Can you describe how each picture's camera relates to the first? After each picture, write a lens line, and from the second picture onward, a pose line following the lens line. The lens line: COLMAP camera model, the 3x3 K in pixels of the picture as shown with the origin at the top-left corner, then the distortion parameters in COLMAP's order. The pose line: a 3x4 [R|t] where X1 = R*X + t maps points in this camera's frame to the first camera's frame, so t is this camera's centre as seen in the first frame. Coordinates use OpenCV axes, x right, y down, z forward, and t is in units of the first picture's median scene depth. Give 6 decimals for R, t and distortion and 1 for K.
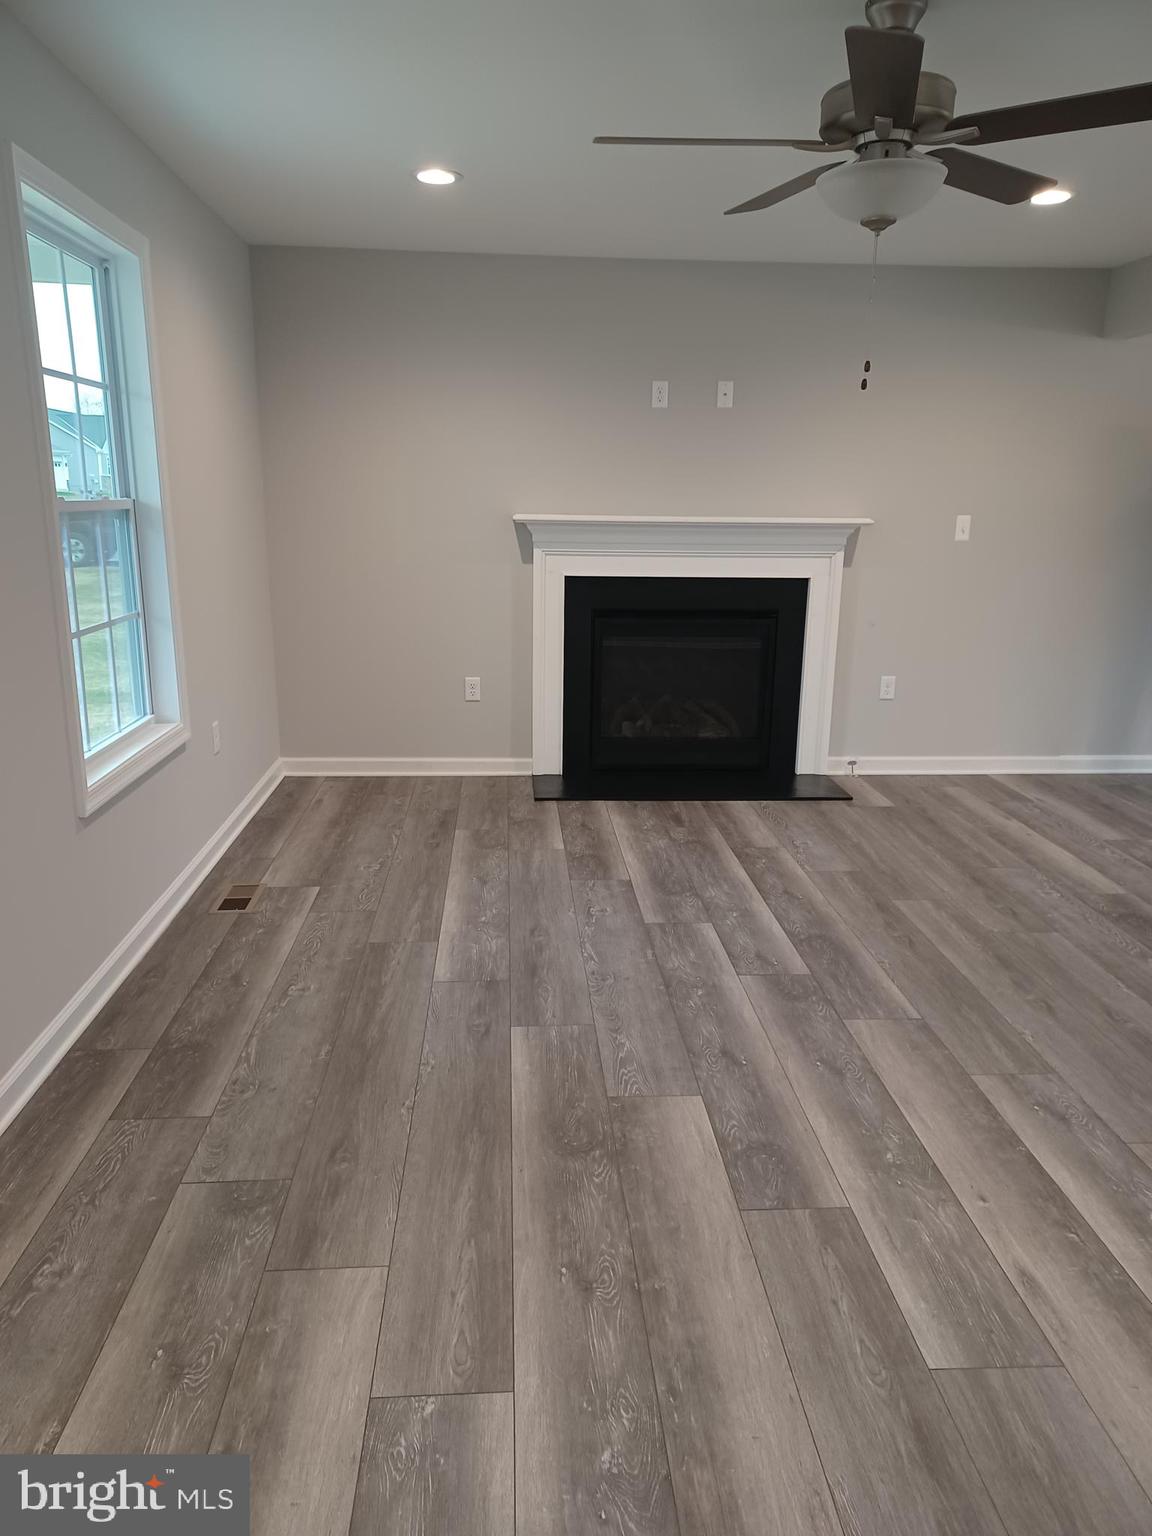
lens RADIAL K [[1105.5, 0, 577.1], [0, 1105.5, 767.7], [0, 0, 1]] dist [0.042783, -0.024398]
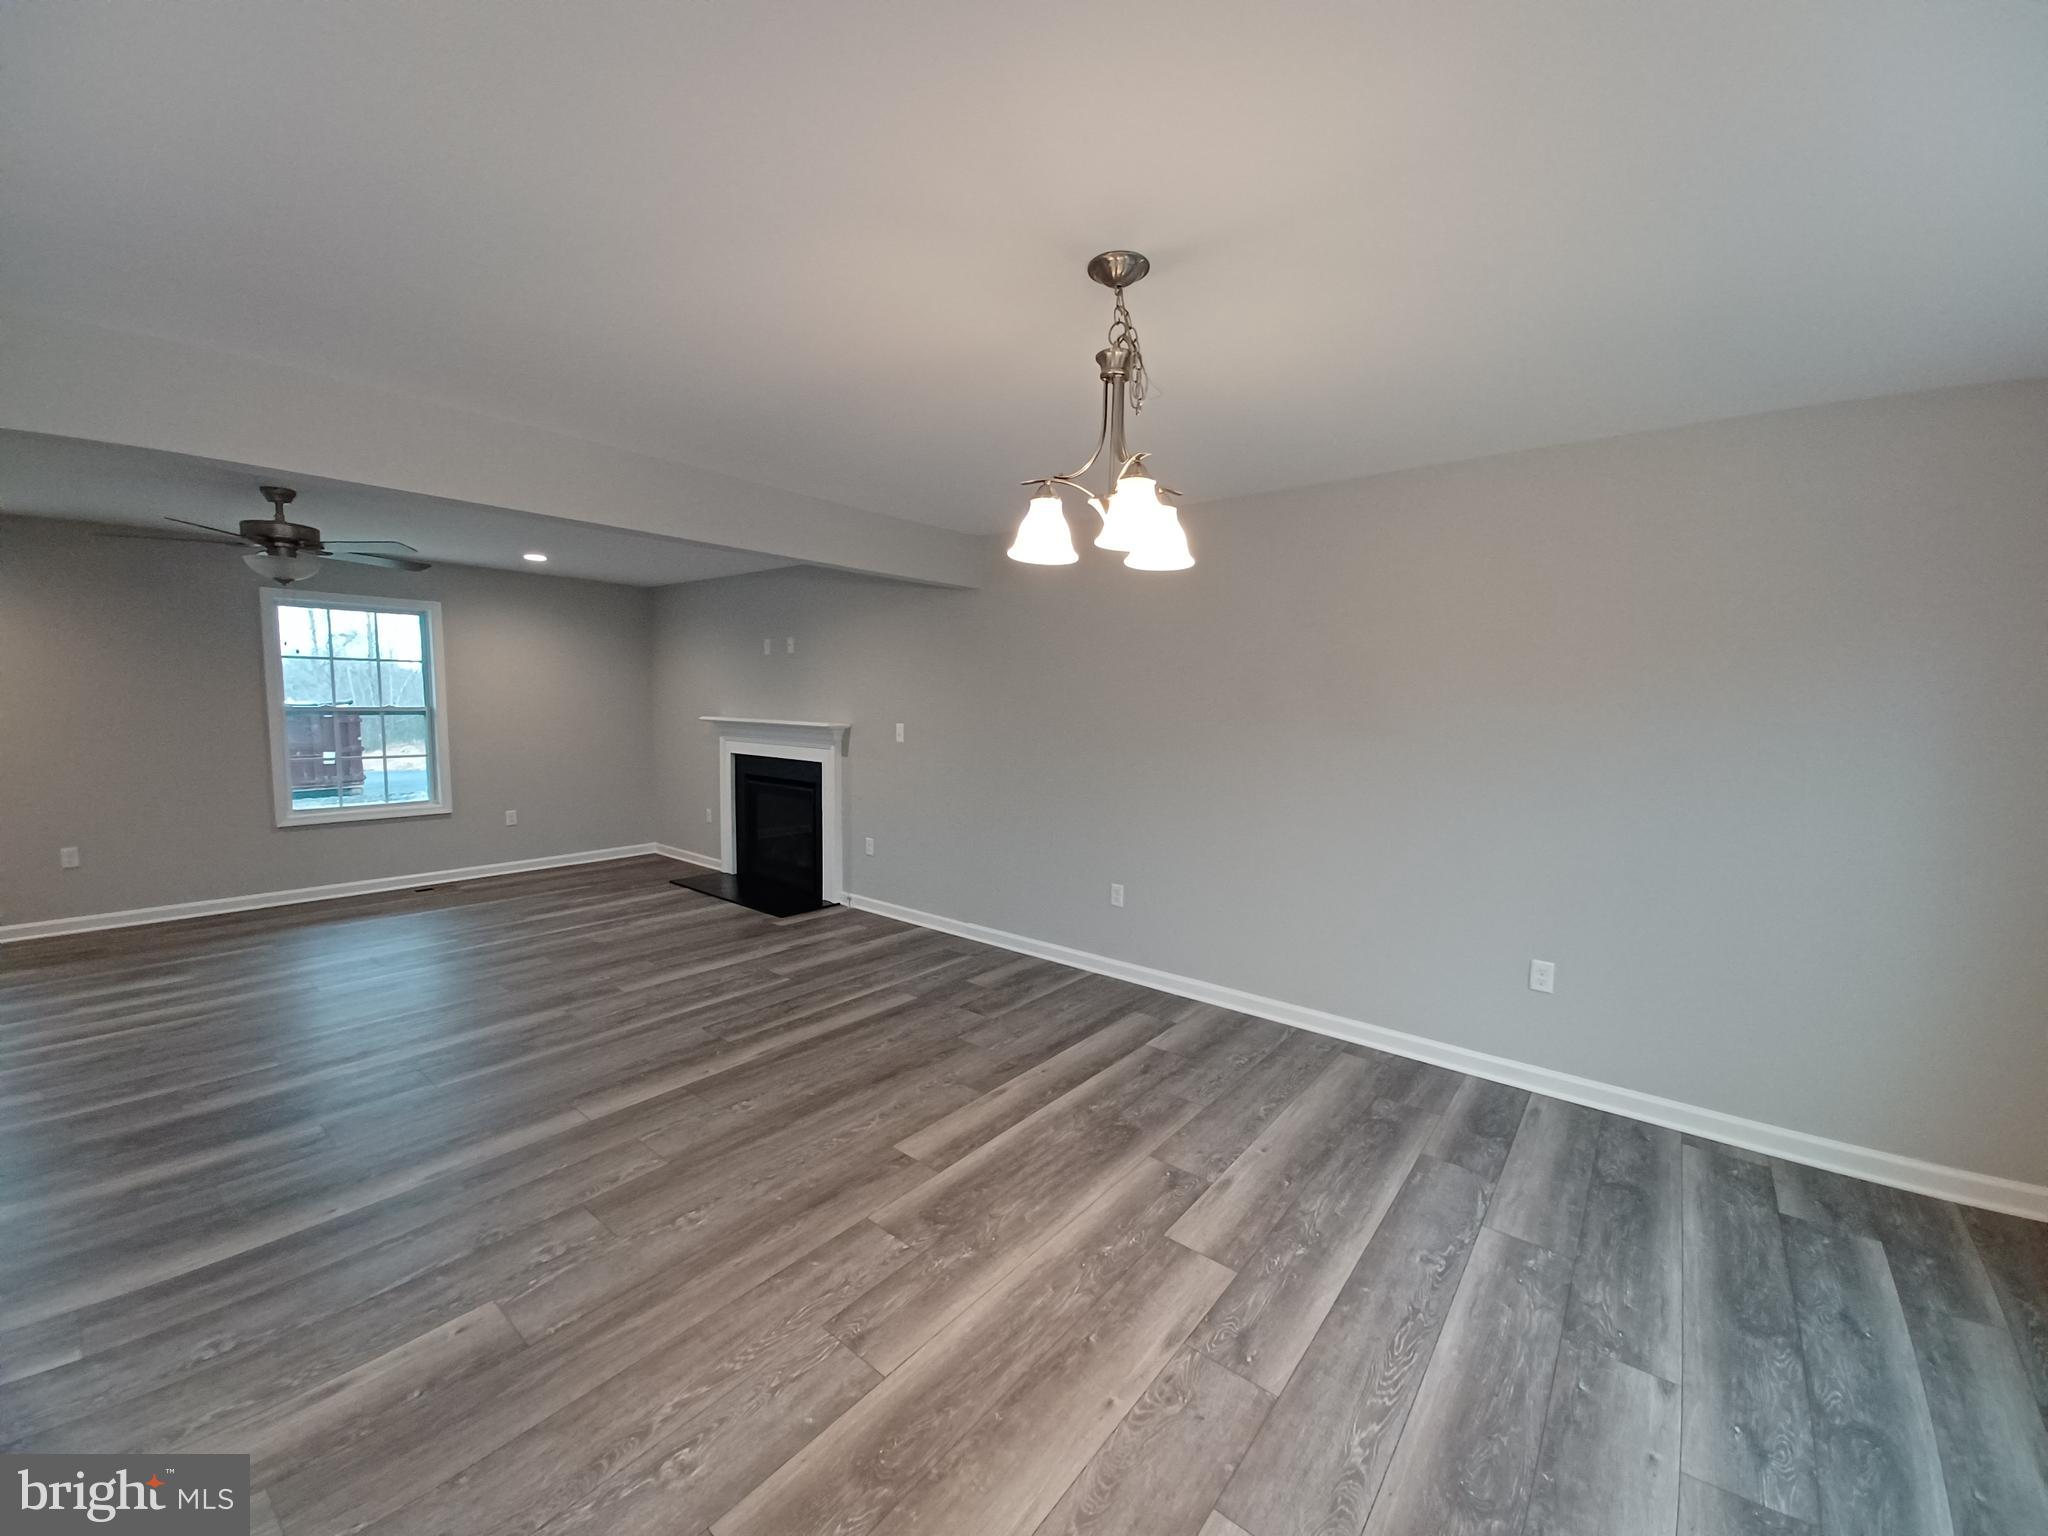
lens RADIAL K [[799.8, 0, 1059.3], [0, 799.8, 771.3], [0, 0, 1]] dist [0.002919, -0.008369]
pose [[0.745824, 0.055710, -0.663809, 1.894924], [-0.164361, 0.981078, -0.102332, -0.173153], [0.645548, 0.185426, 0.740868, 0.708911]]
